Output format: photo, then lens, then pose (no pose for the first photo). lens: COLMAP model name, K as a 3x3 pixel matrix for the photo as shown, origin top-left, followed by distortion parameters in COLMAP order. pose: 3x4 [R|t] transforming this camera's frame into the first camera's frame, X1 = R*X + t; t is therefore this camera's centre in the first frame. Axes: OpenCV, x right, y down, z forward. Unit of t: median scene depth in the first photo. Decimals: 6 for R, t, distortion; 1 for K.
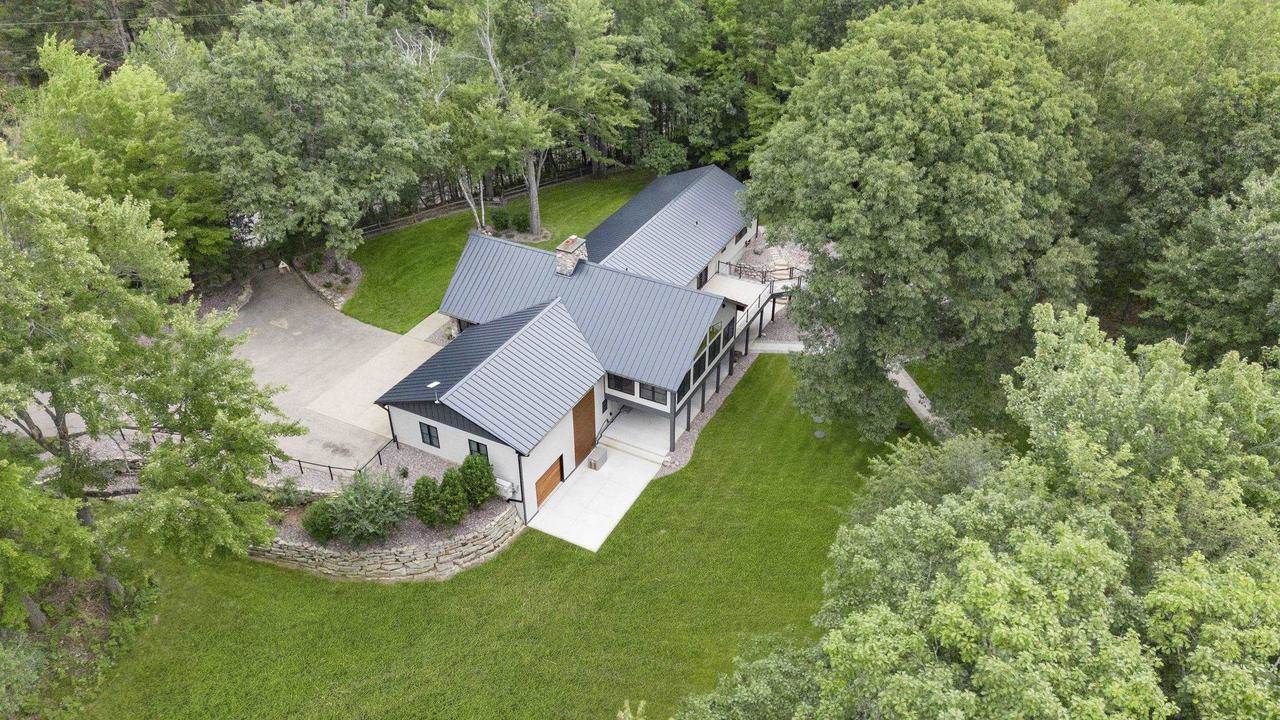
lens RADIAL K [[938.9, 0, 640.0], [0, 938.9, 360.0], [0, 0, 1]] dist [0.000535, 0.000104]
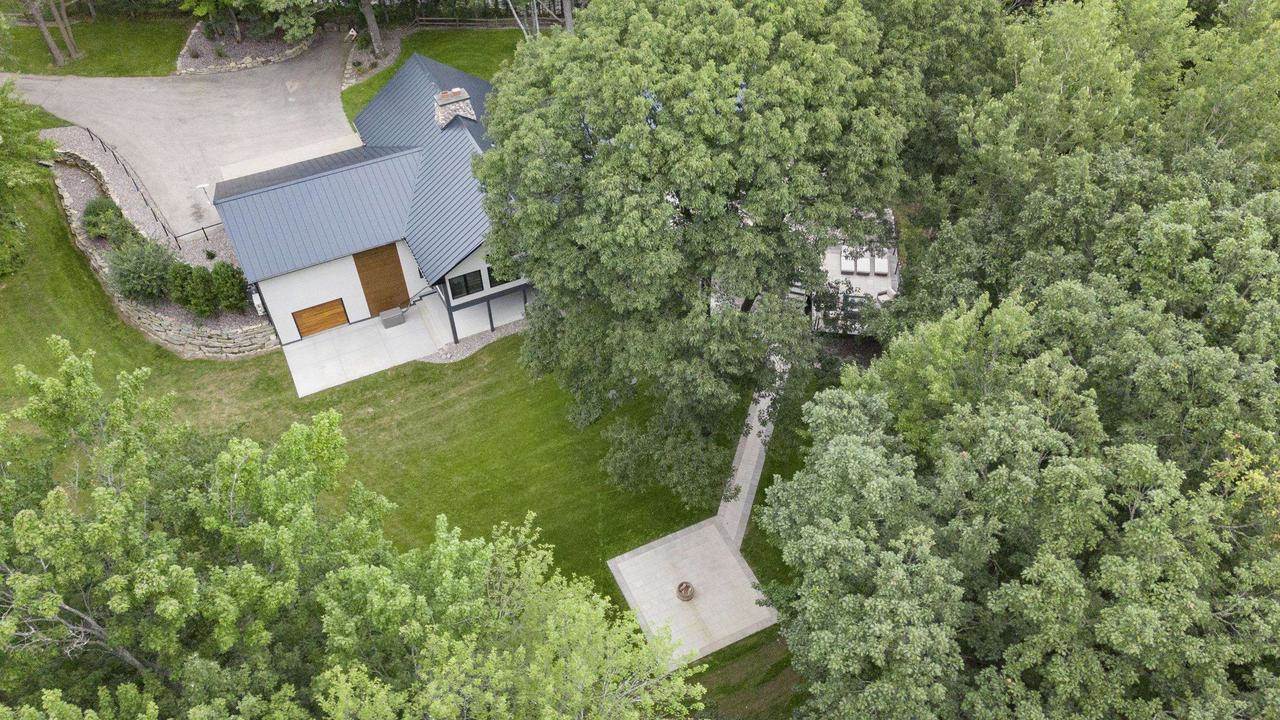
lens RADIAL K [[938.9, 0, 640.0], [0, 938.9, 360.0], [0, 0, 1]] dist [0.000535, 0.000104]
pose [[0.798857, 0.430016, -0.420611, 0.659369], [-0.331790, 0.898257, 0.288183, -0.250173], [0.501740, -0.090663, 0.860254, 0.305863]]
